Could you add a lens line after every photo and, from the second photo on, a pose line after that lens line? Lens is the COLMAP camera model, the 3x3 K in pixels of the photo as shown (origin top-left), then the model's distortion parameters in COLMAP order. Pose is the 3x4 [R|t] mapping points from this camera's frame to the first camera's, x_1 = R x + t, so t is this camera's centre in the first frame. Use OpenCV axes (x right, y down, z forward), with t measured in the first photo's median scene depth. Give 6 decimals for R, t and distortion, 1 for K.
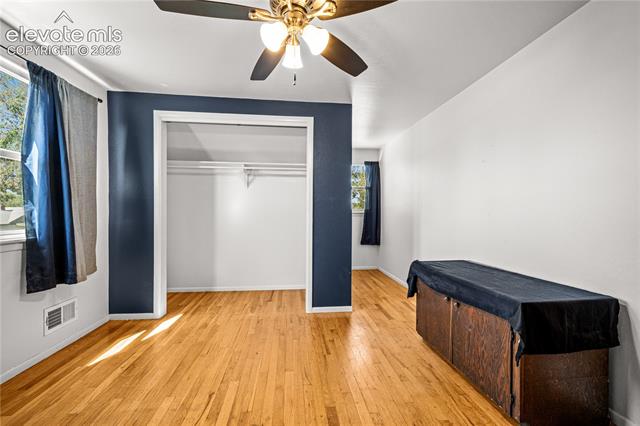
lens RADIAL K [[256.7, 0, 318.2], [0, 256.7, 214.8], [0, 0, 1]] dist [0.001937, -0.001723]
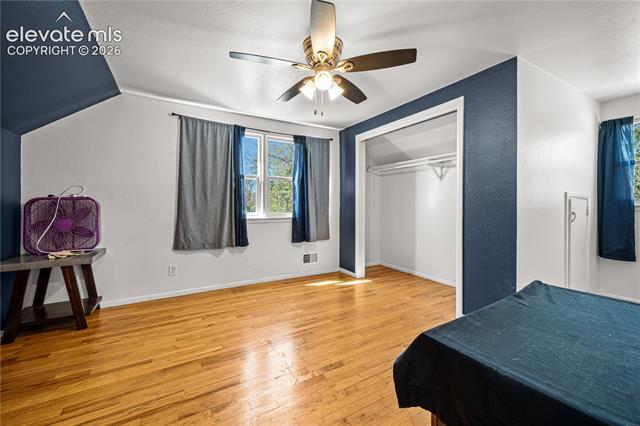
lens RADIAL K [[256.7, 0, 317.6], [0, 256.7, 206.3], [0, 0, 1]] dist [0.001937, -0.001723]
pose [[0.405650, 0.009142, -0.913983, 0.613989], [-0.008245, 0.999946, 0.006343, -0.009254], [0.913991, 0.004963, 0.405704, 0.206594]]
